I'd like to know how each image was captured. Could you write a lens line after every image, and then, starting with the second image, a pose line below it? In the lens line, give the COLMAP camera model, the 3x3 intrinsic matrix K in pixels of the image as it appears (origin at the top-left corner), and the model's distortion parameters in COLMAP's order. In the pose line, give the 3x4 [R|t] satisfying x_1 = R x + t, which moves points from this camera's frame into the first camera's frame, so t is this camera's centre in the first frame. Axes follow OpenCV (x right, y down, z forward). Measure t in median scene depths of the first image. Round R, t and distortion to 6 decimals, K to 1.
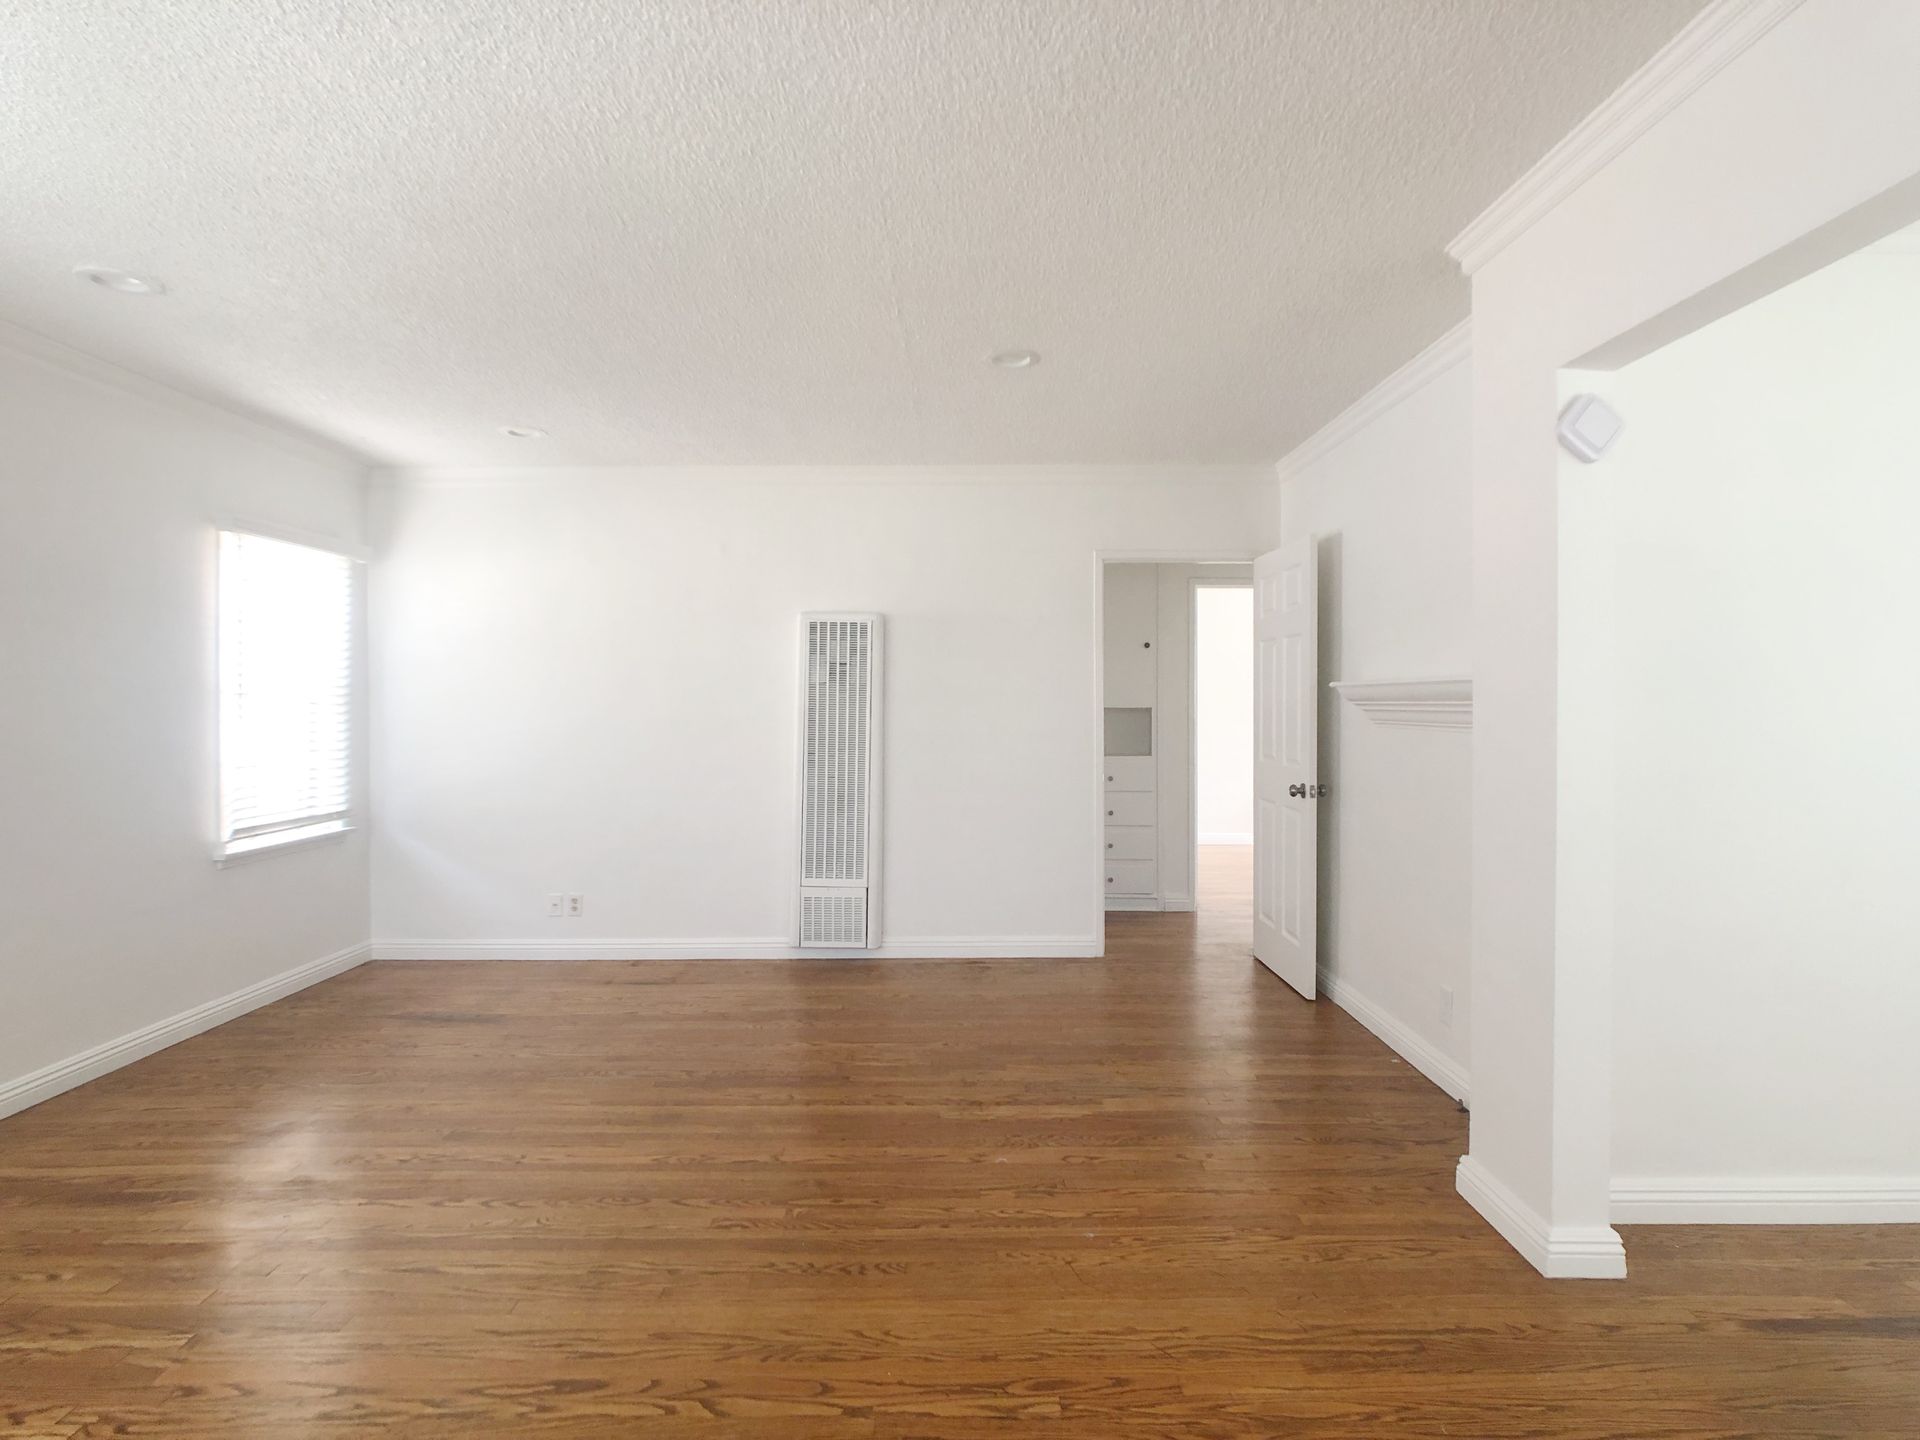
lens RADIAL K [[1032.7, 0, 975.4], [0, 1032.7, 713.0], [0, 0, 1]] dist [-0.009927, 0.005204]
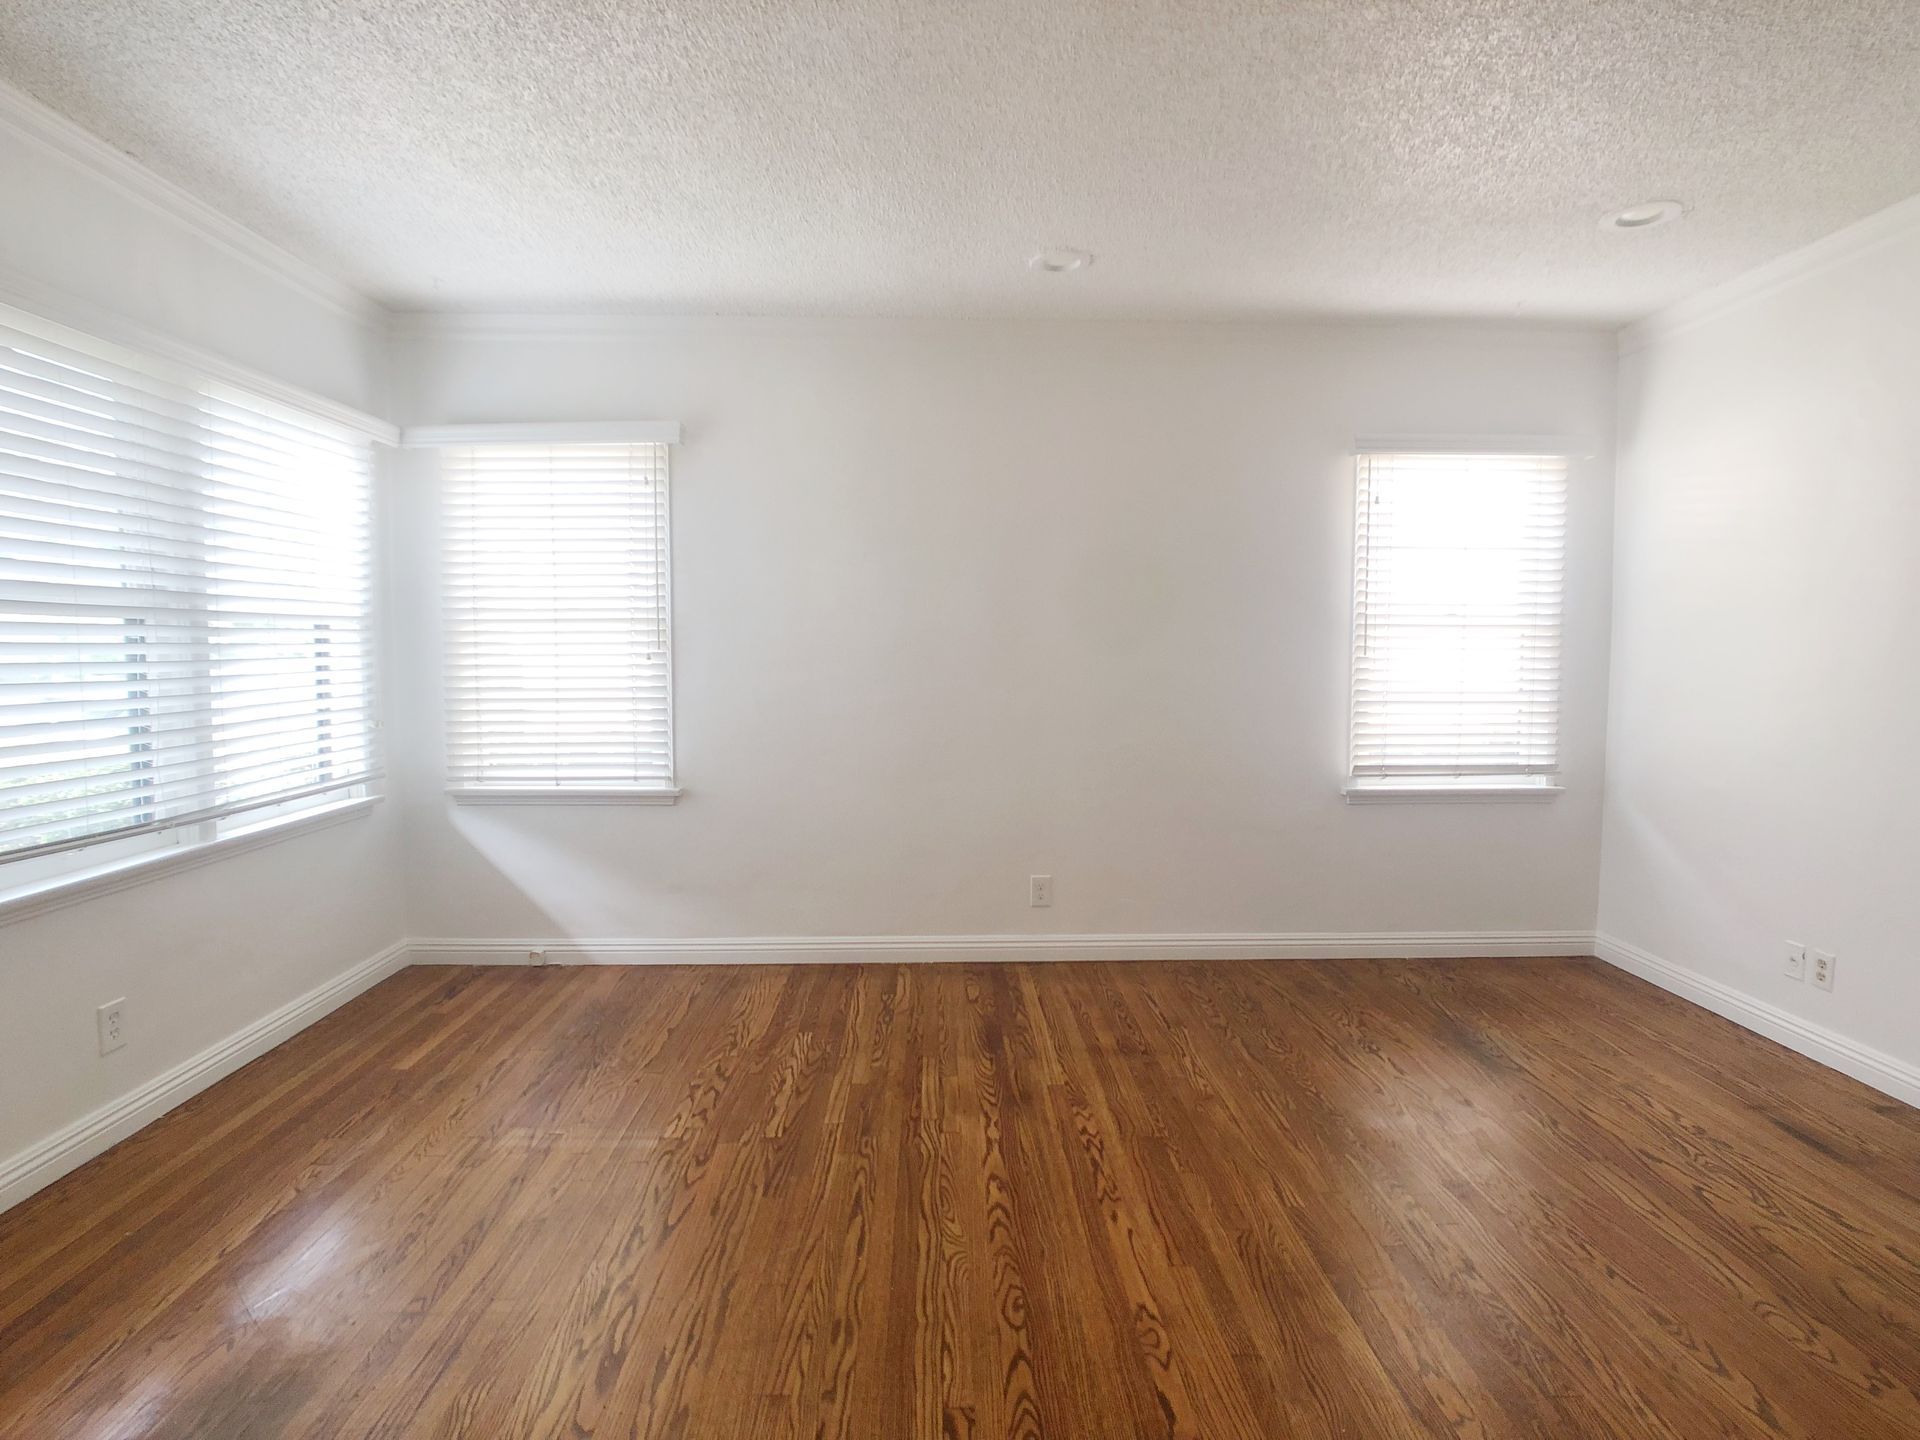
lens RADIAL K [[1032.7, 0, 974.9], [0, 1032.7, 713.7], [0, 0, 1]] dist [-0.009927, 0.005204]
pose [[0.022668, 0.072040, -0.997144, 0.224340], [-0.010649, 0.997361, 0.071814, -0.001751], [0.999686, 0.008991, 0.023375, 0.585756]]
